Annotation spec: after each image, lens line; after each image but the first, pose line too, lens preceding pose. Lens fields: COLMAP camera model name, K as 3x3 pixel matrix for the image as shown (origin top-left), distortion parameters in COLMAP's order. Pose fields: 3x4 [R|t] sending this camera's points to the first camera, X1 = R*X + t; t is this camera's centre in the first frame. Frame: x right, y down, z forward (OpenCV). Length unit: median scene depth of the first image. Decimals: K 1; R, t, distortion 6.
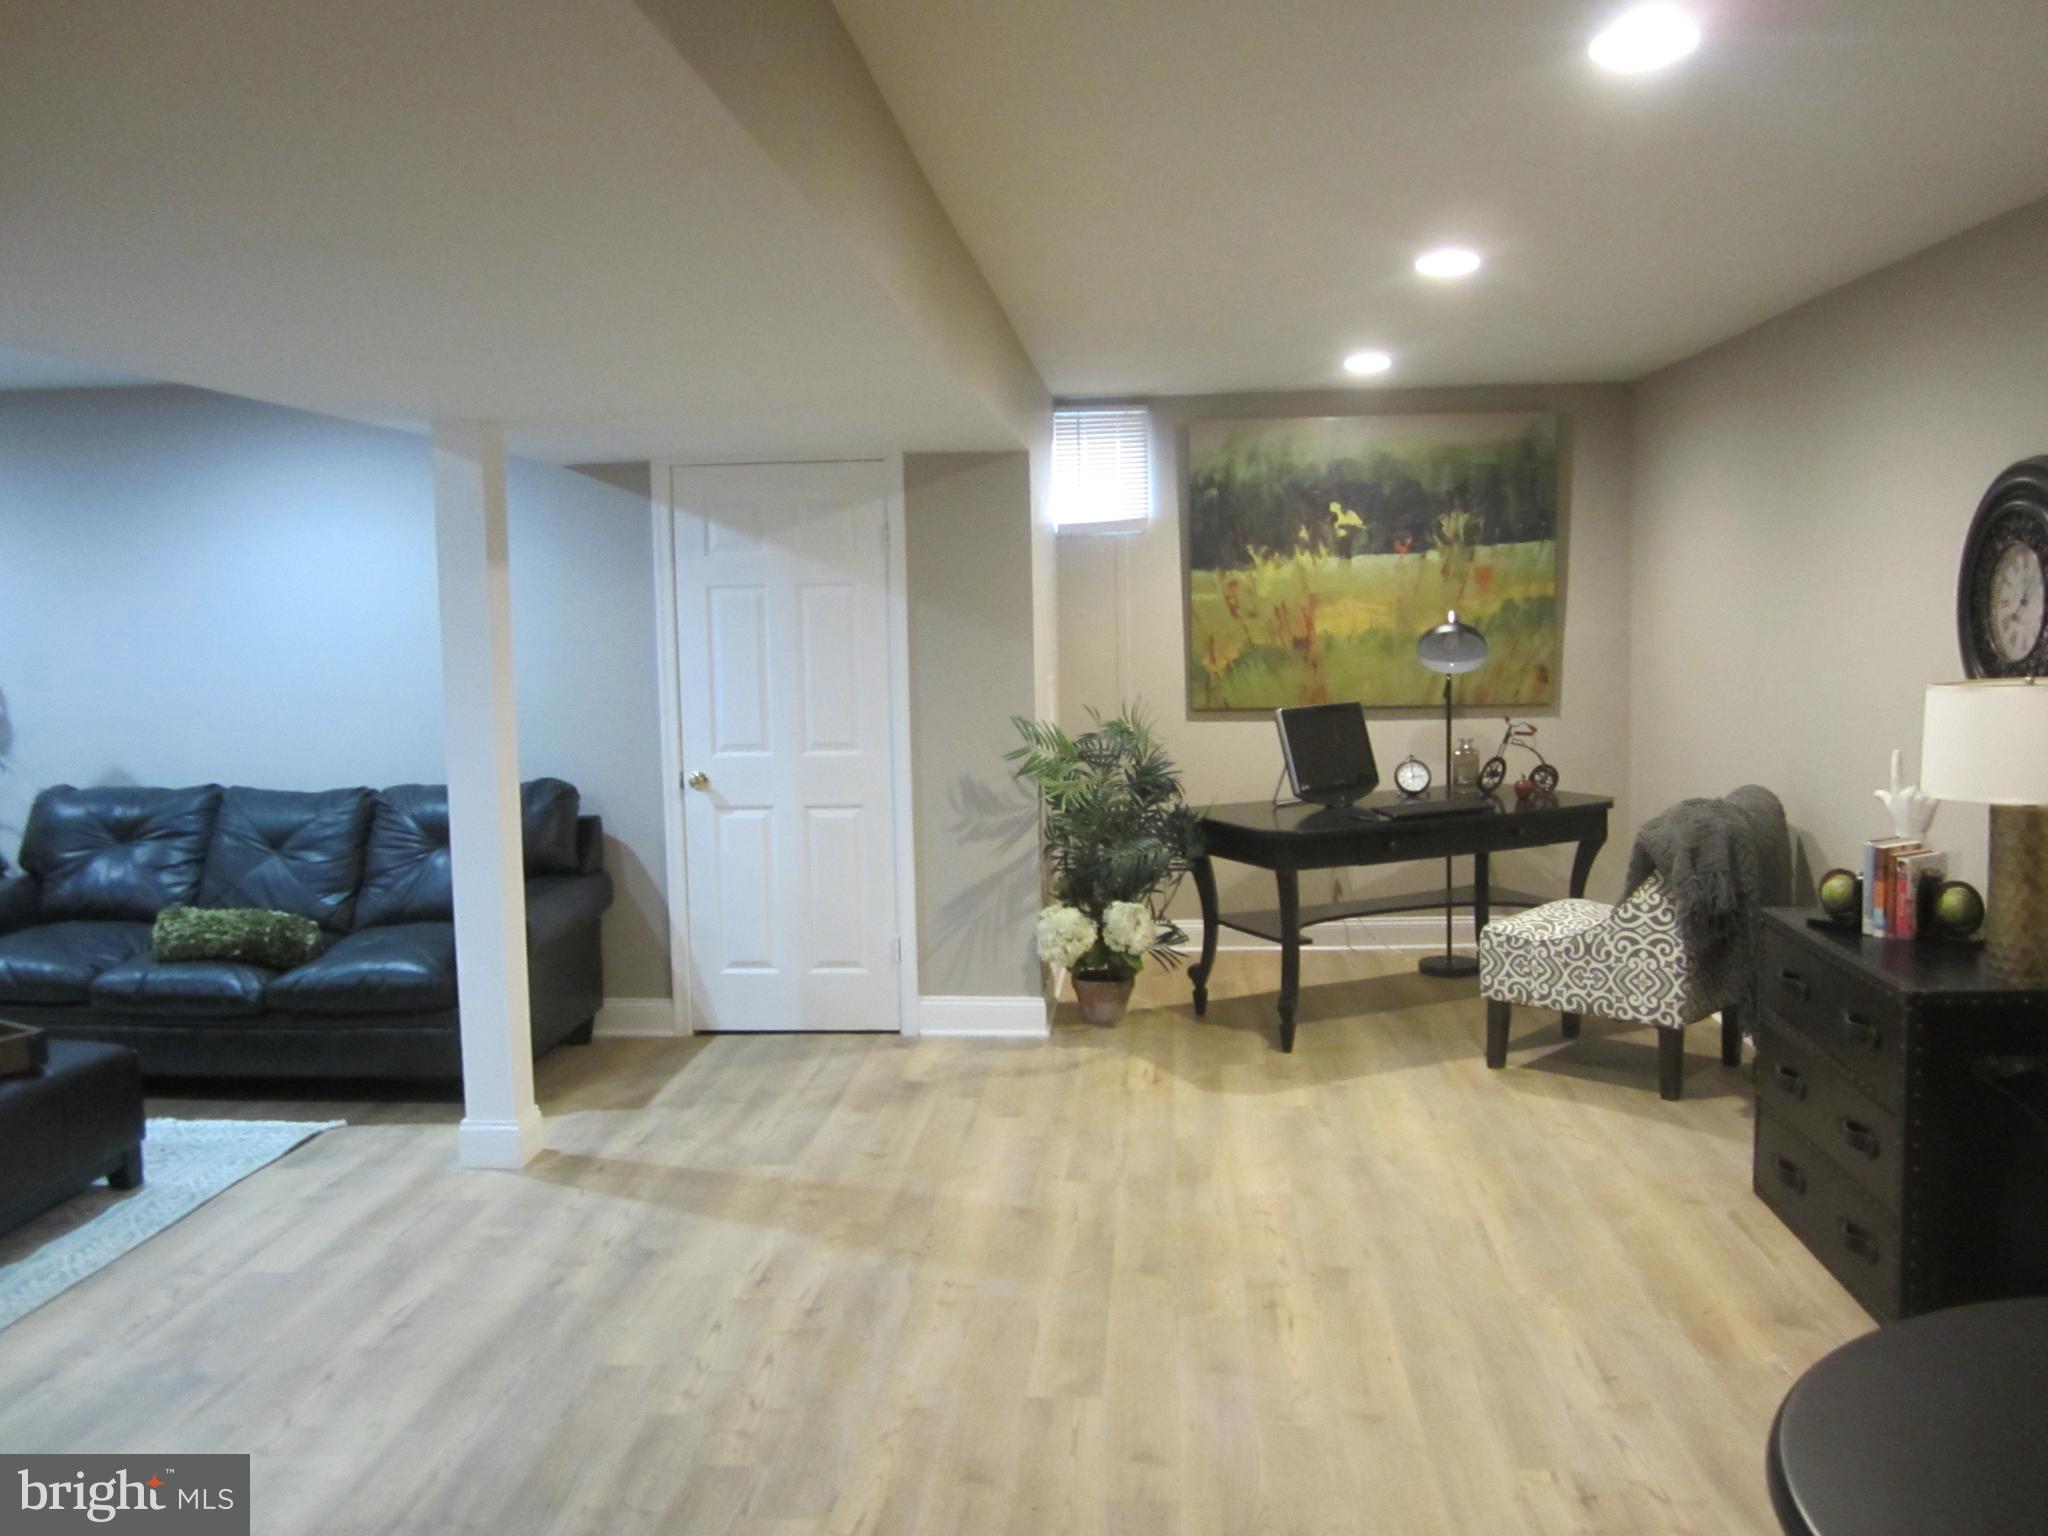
lens RADIAL K [[1689.4, 0, 1024.0], [0, 1689.4, 768.0], [0, 0, 1]] dist [-0.042800, 0.004228]
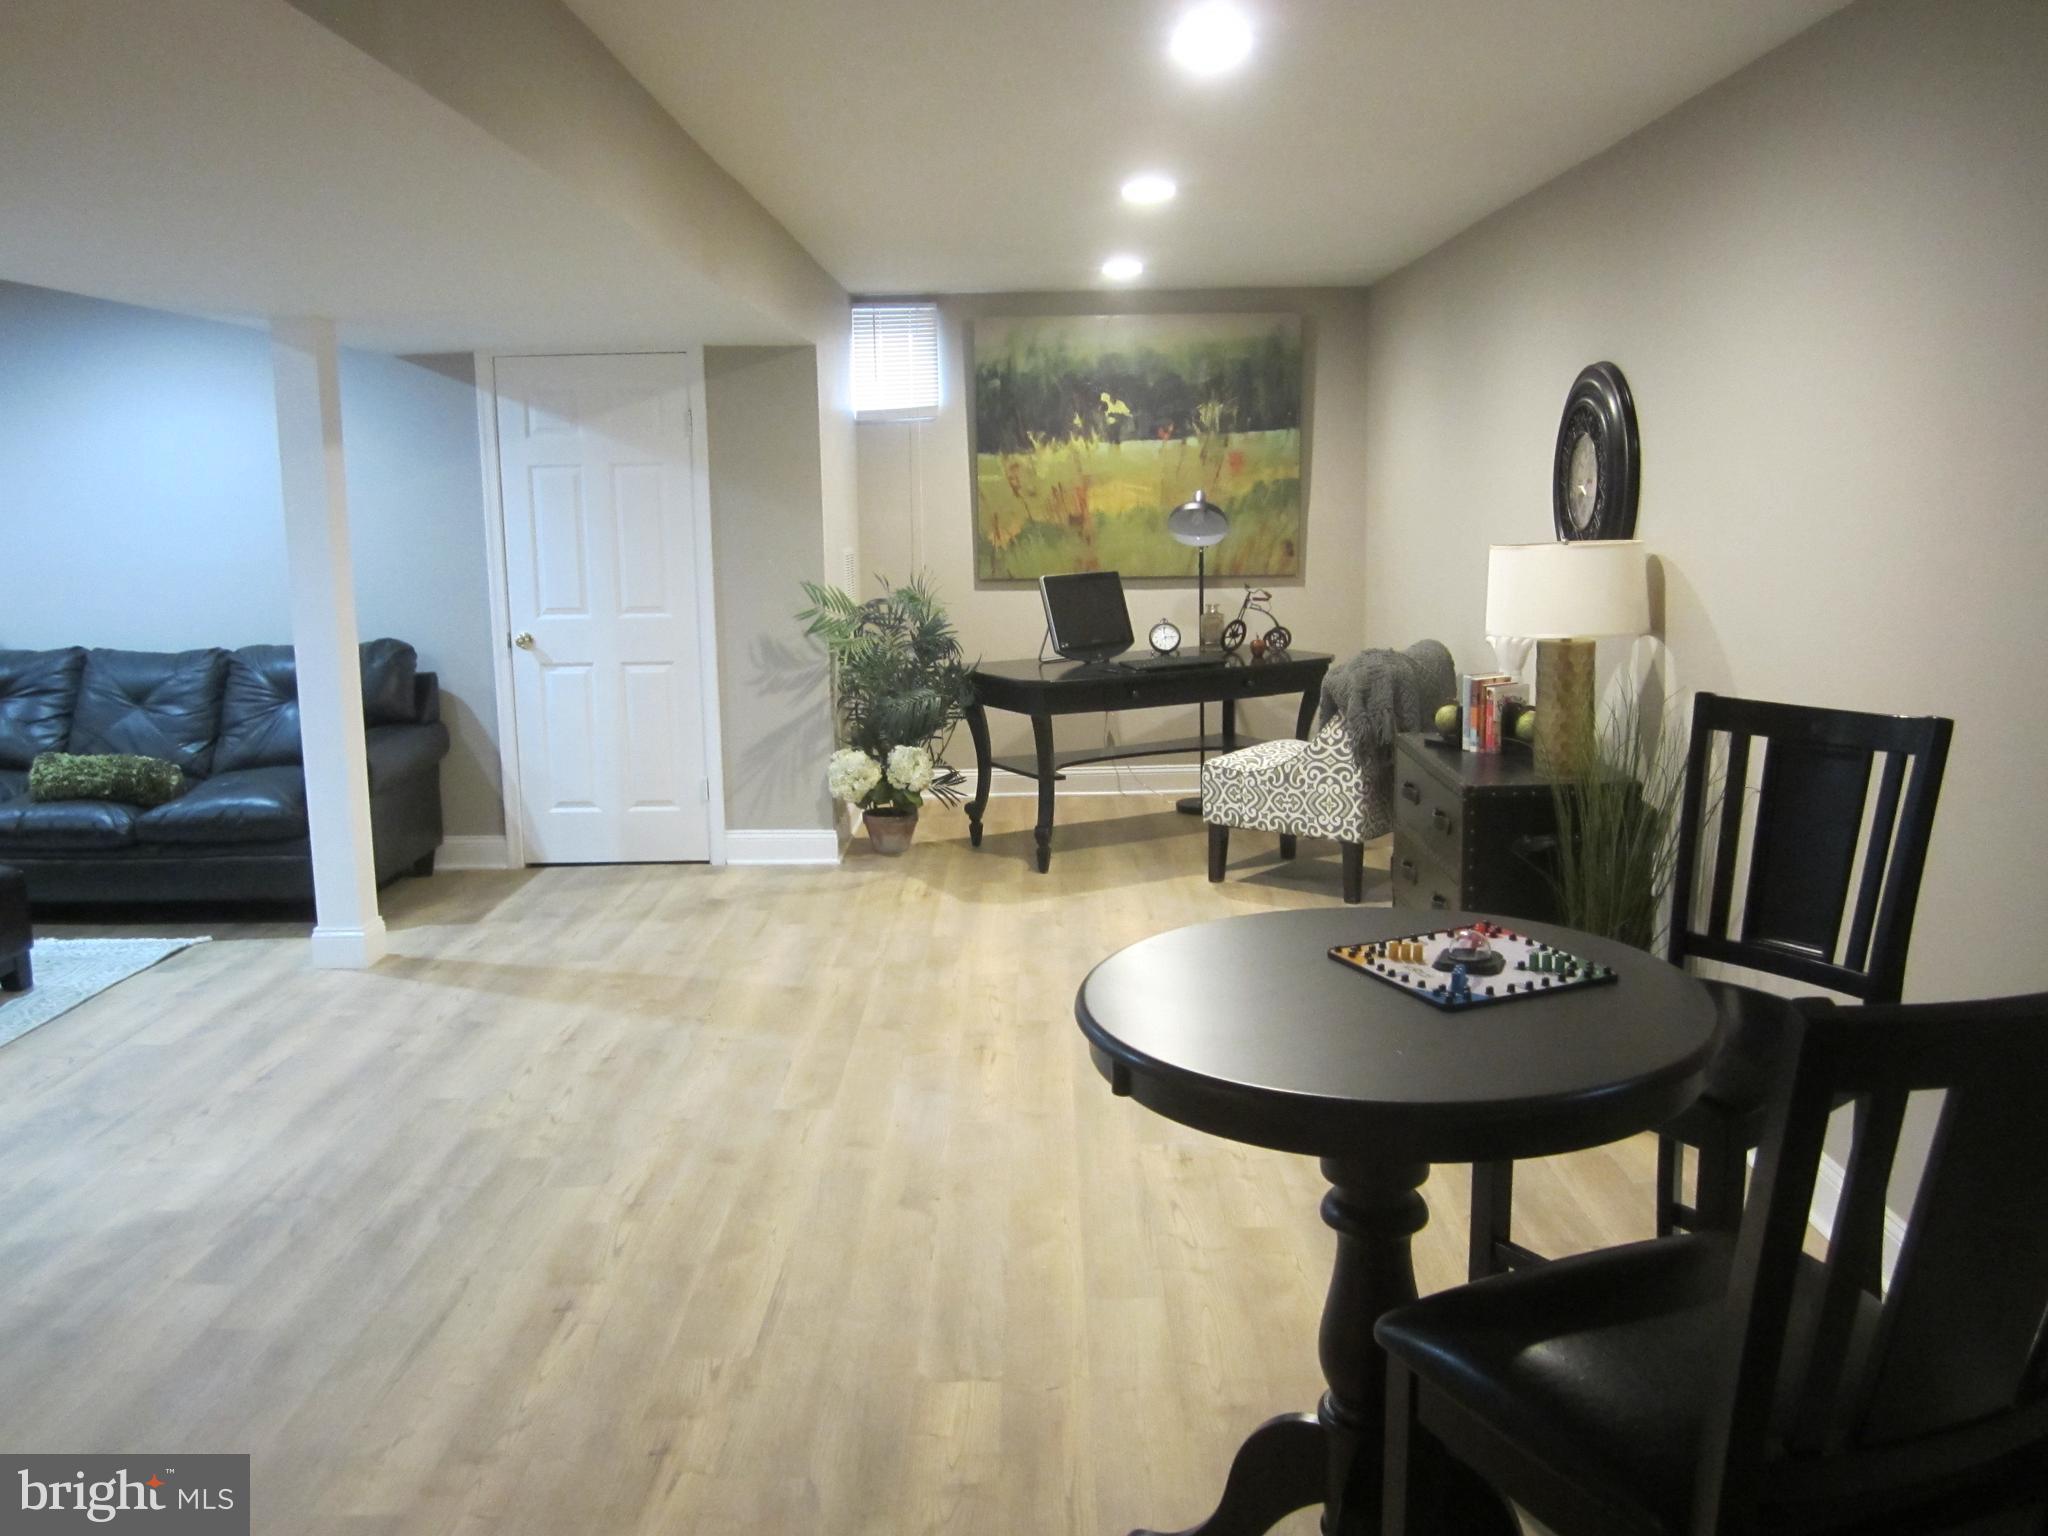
lens RADIAL K [[1689.4, 0, 1024.0], [0, 1689.4, 768.0], [0, 0, 1]] dist [-0.042800, 0.004228]
pose [[0.997148, -0.007244, 0.075124, 0.060618], [0.002248, 0.997792, 0.066377, 0.021103], [-0.075439, -0.066019, 0.994963, -0.162664]]
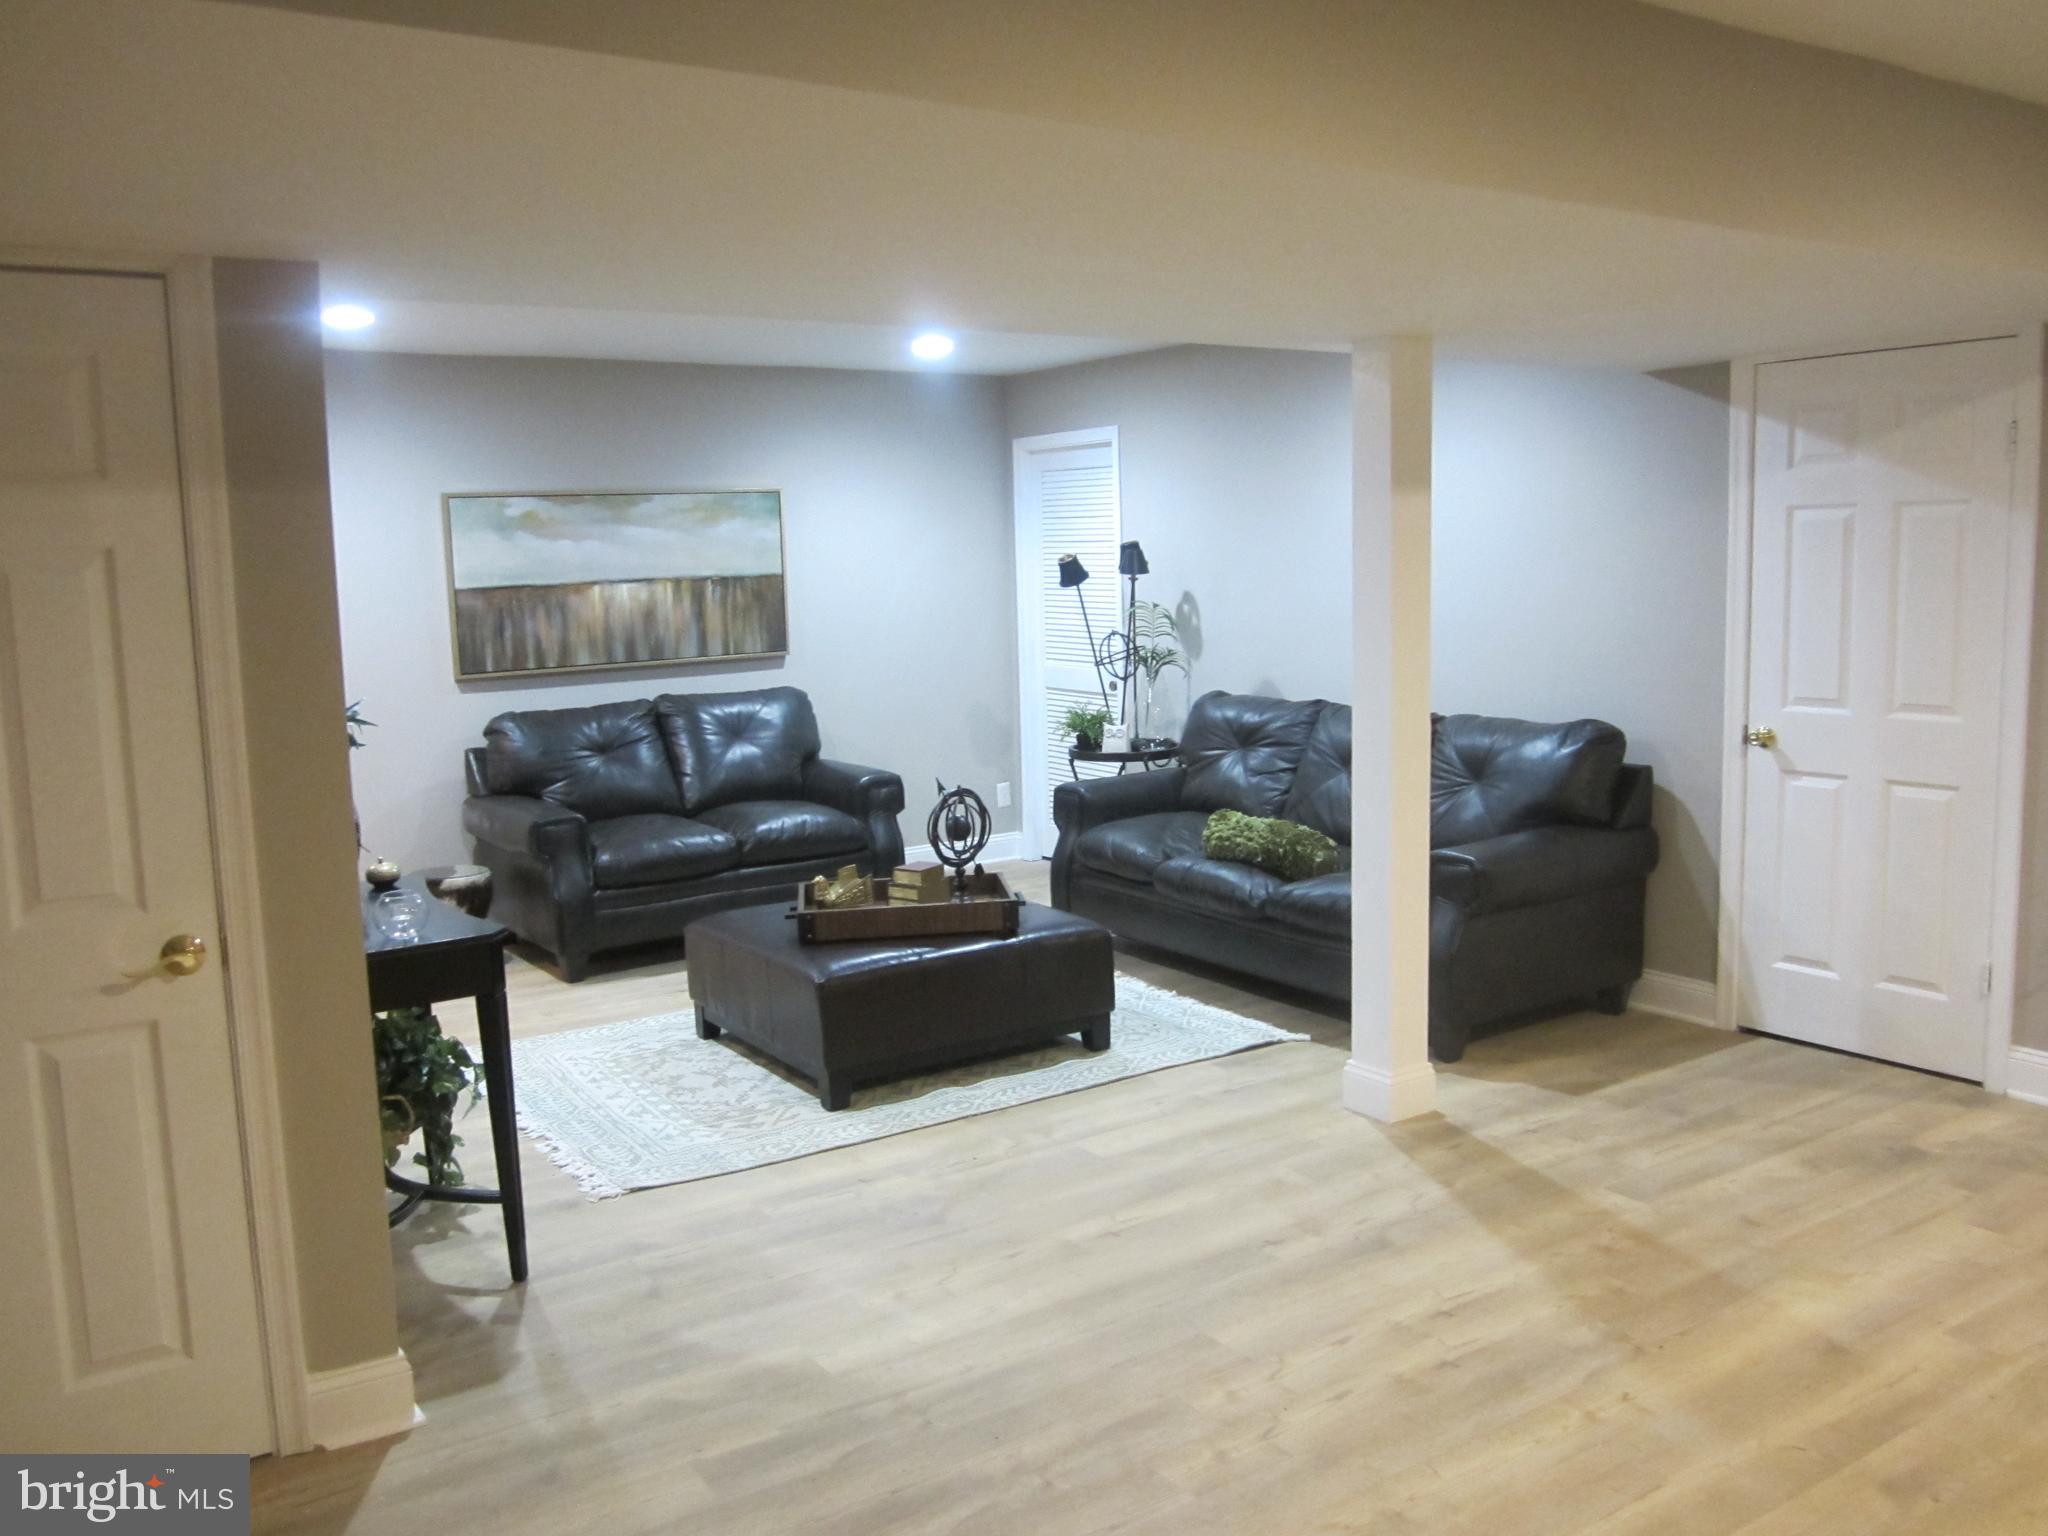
lens RADIAL K [[1689.4, 0, 1024.0], [0, 1689.4, 768.0], [0, 0, 1]] dist [-0.042800, 0.004228]
pose [[0.624089, 0.103884, -0.774417, 0.260853], [-0.063103, 0.994586, 0.082565, -0.026199], [0.778801, -0.002659, 0.627265, 0.208806]]
